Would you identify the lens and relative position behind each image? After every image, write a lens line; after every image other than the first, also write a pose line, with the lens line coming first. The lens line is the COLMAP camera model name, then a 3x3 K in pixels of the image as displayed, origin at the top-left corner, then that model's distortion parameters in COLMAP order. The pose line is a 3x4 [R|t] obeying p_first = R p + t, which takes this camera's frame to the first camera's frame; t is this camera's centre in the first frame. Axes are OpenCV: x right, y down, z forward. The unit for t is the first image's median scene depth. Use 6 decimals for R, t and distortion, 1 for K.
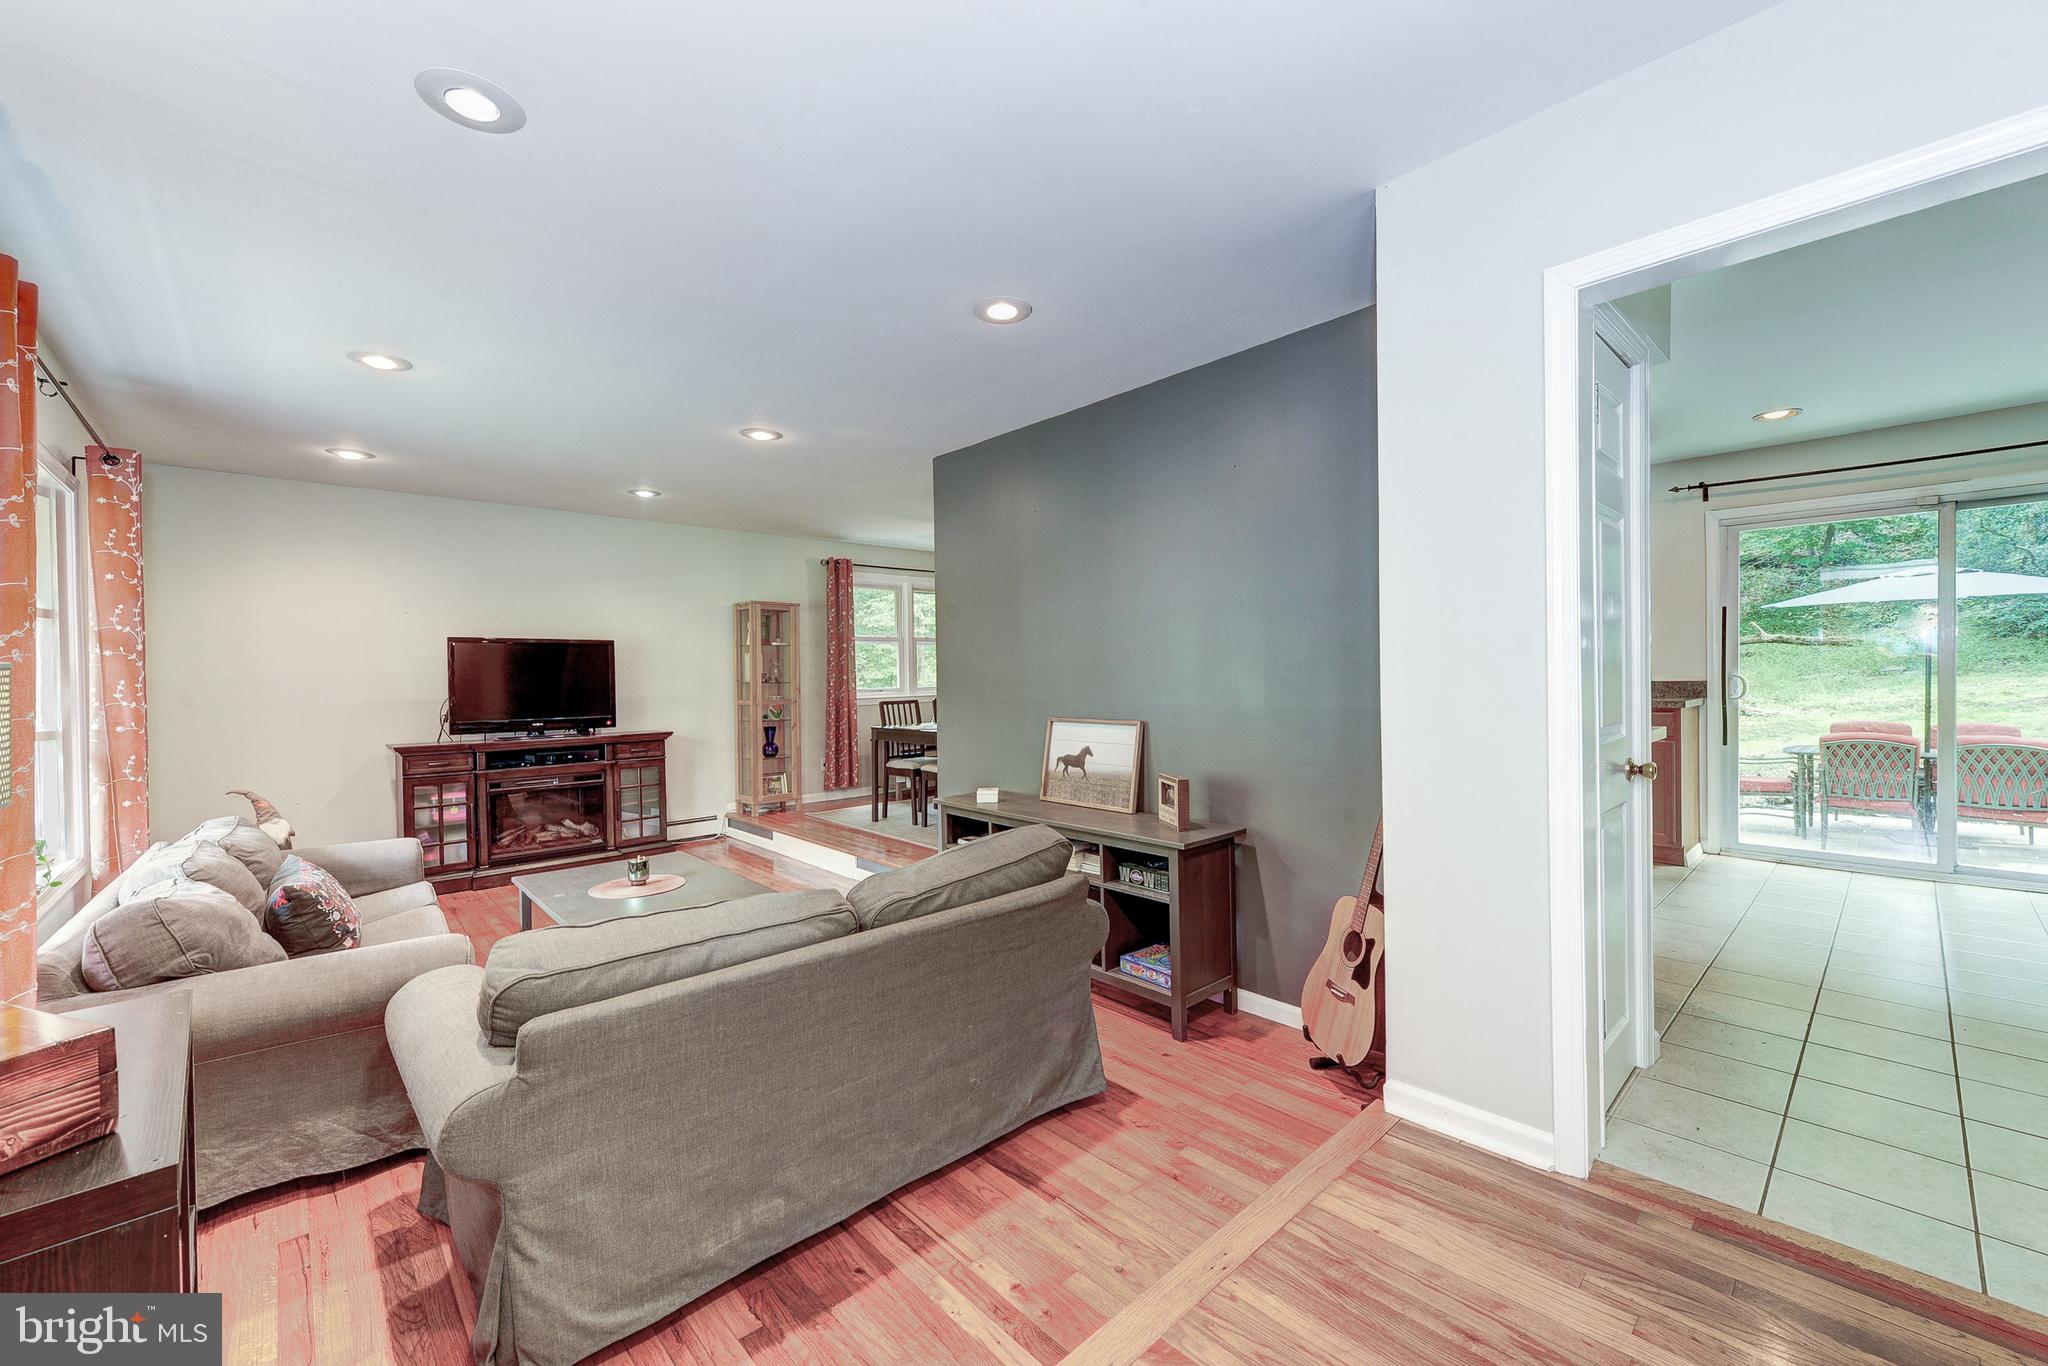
lens RADIAL K [[798.5, 0, 1024.0], [0, 798.5, 683.0], [0, 0, 1]] dist [0.001725, 0.000194]
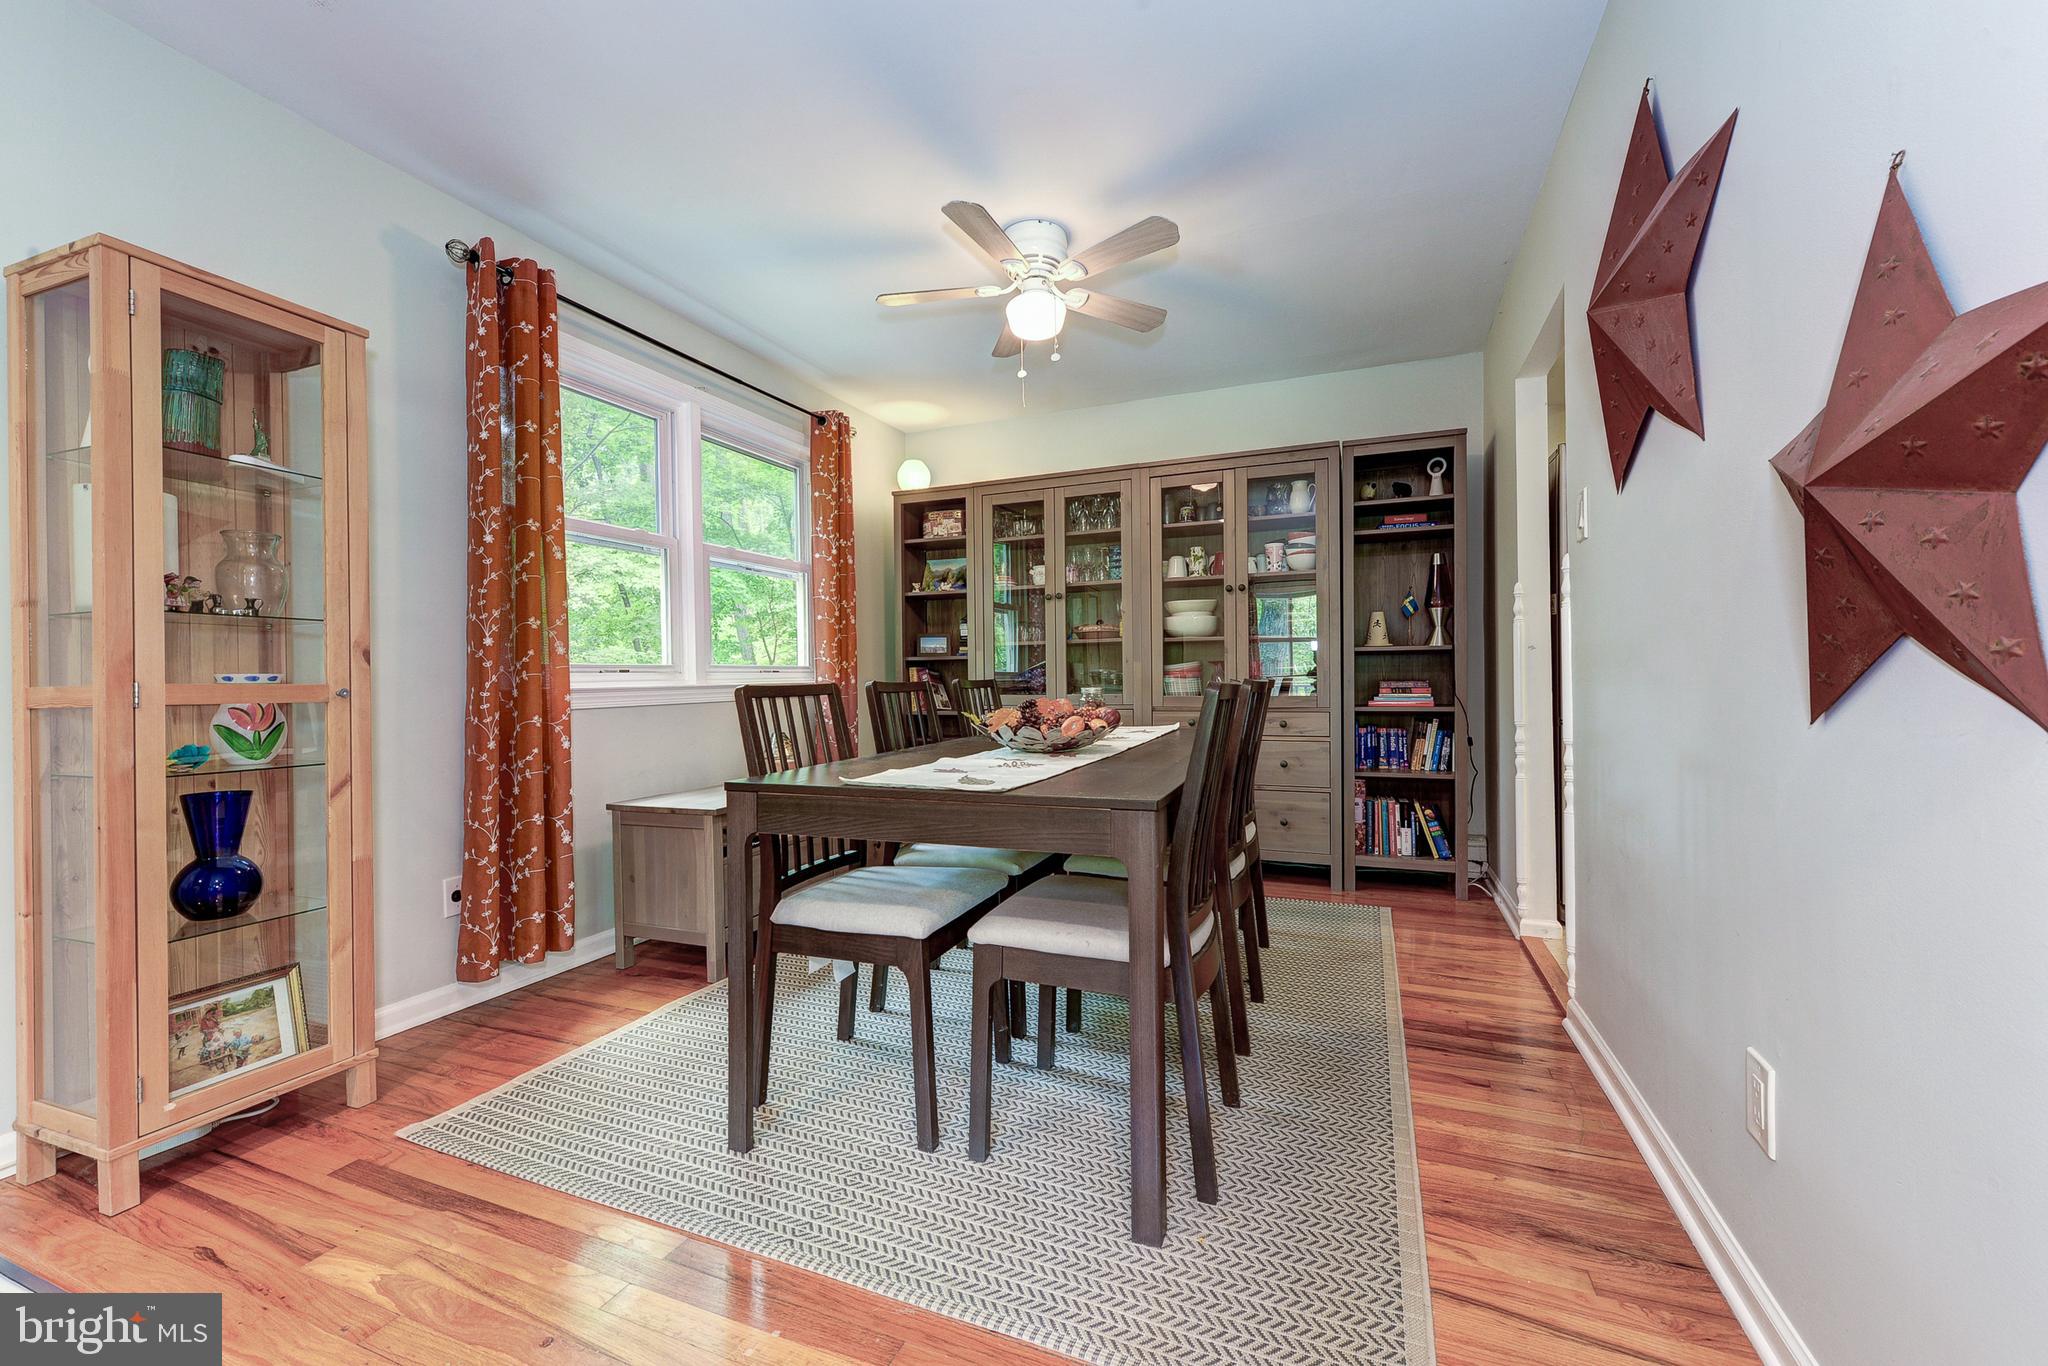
lens RADIAL K [[825.1, 0, 1042.8], [0, 825.1, 684.4], [0, 0, 1]] dist [0.000461, -0.000748]
pose [[0.911187, -0.001244, 0.411990, -0.197093], [0.006172, 0.999924, -0.010632, 0.025859], [-0.411946, 0.012230, 0.911126, 0.688725]]
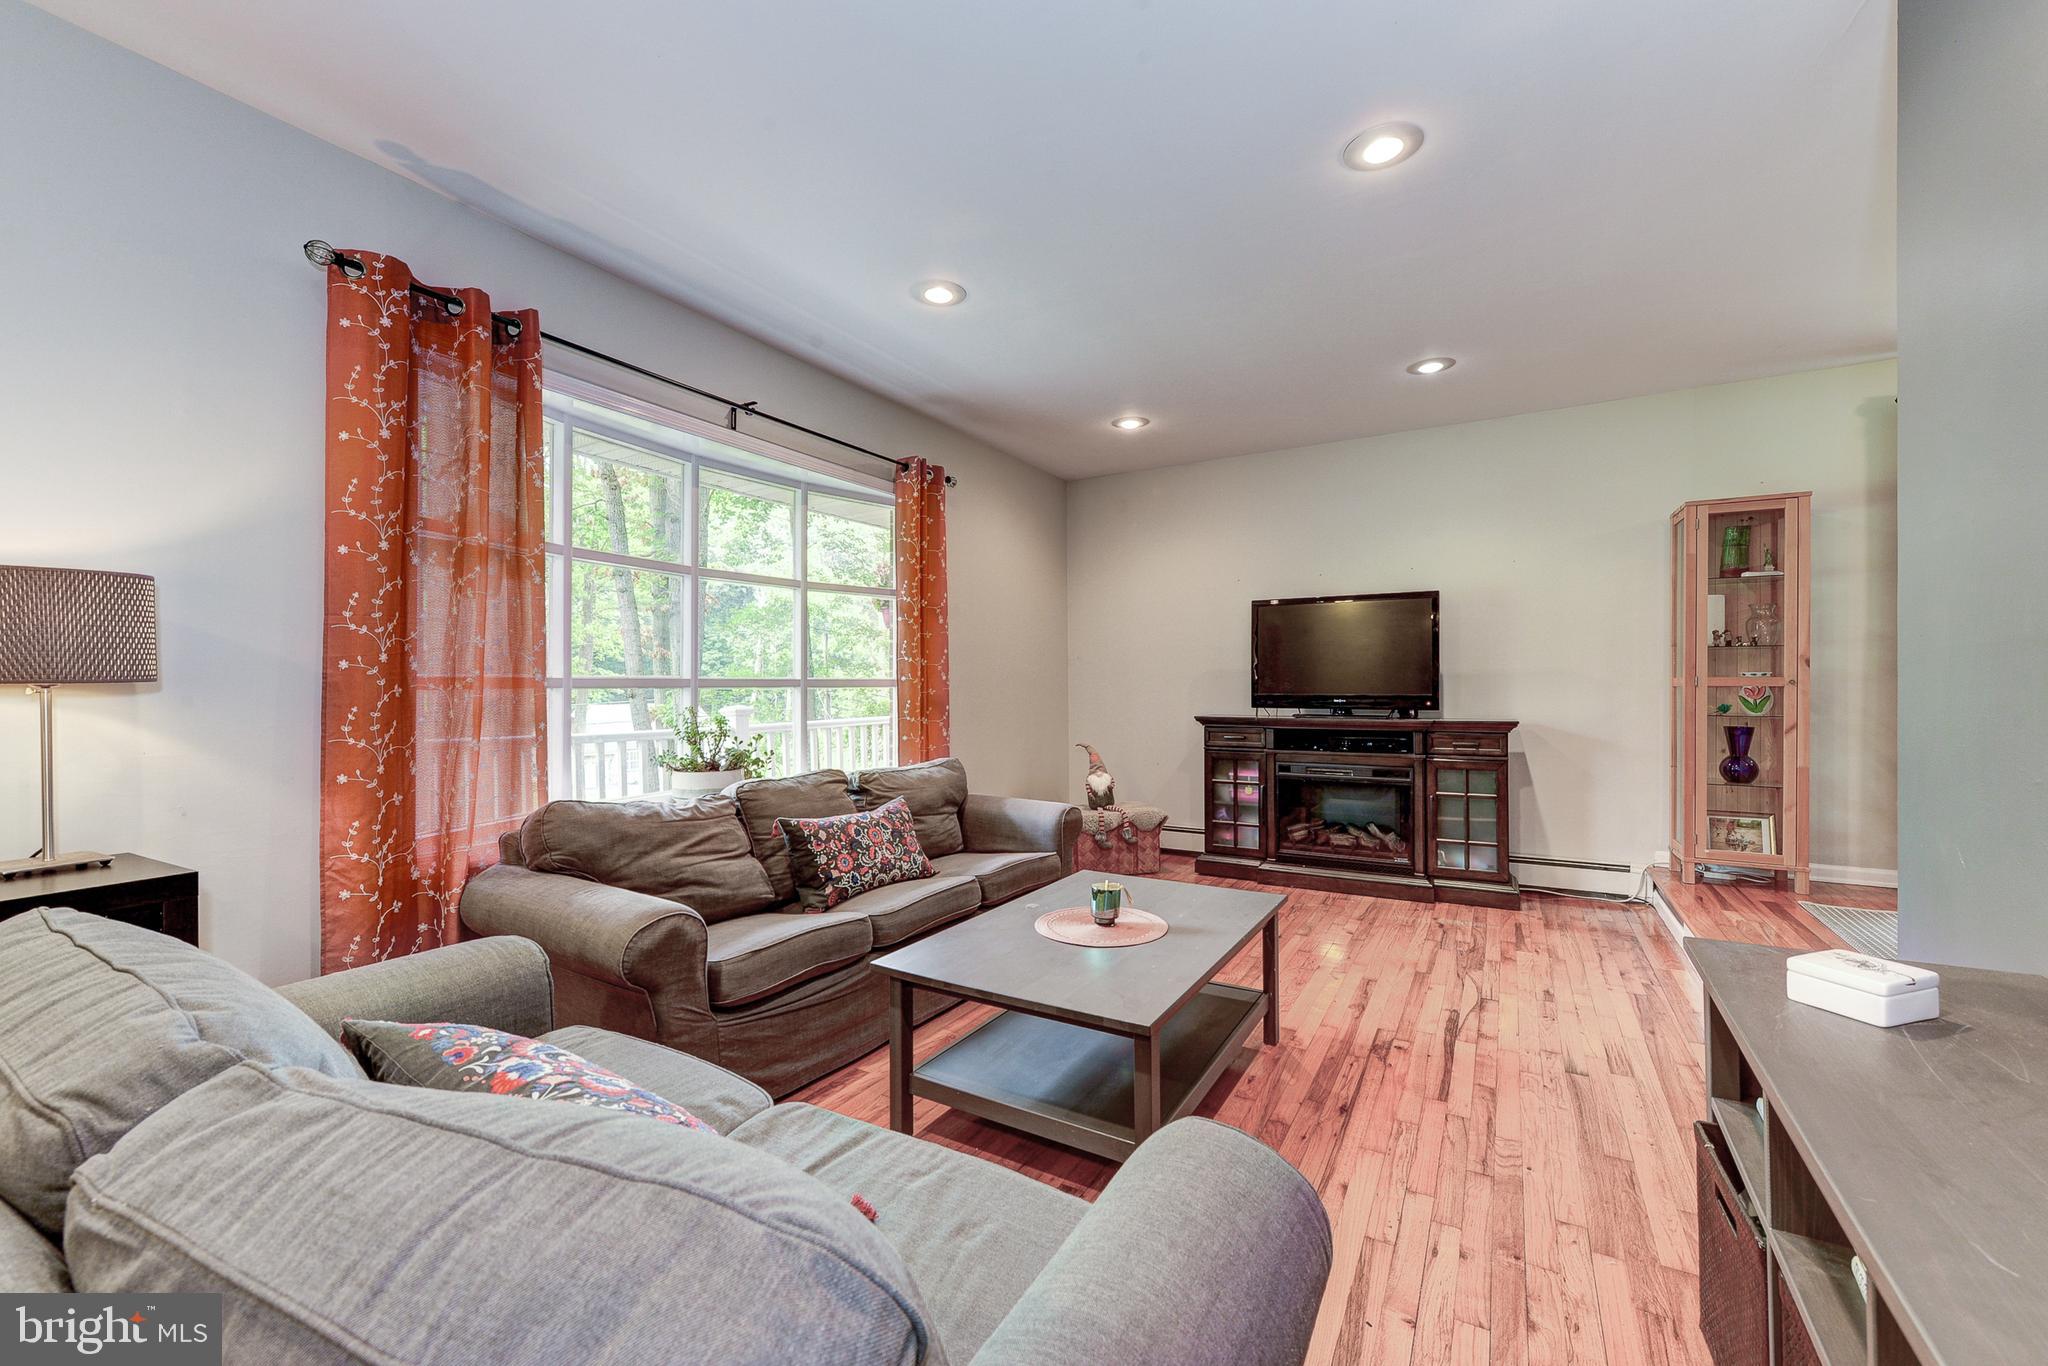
lens RADIAL K [[825.1, 0, 1042.8], [0, 825.1, 684.4], [0, 0, 1]] dist [0.000461, -0.000748]
pose [[0.284541, 0.015883, -0.958532, 0.092110], [-0.005984, 0.999873, 0.014792, 0.020853], [0.958645, 0.001527, 0.284600, 0.398634]]
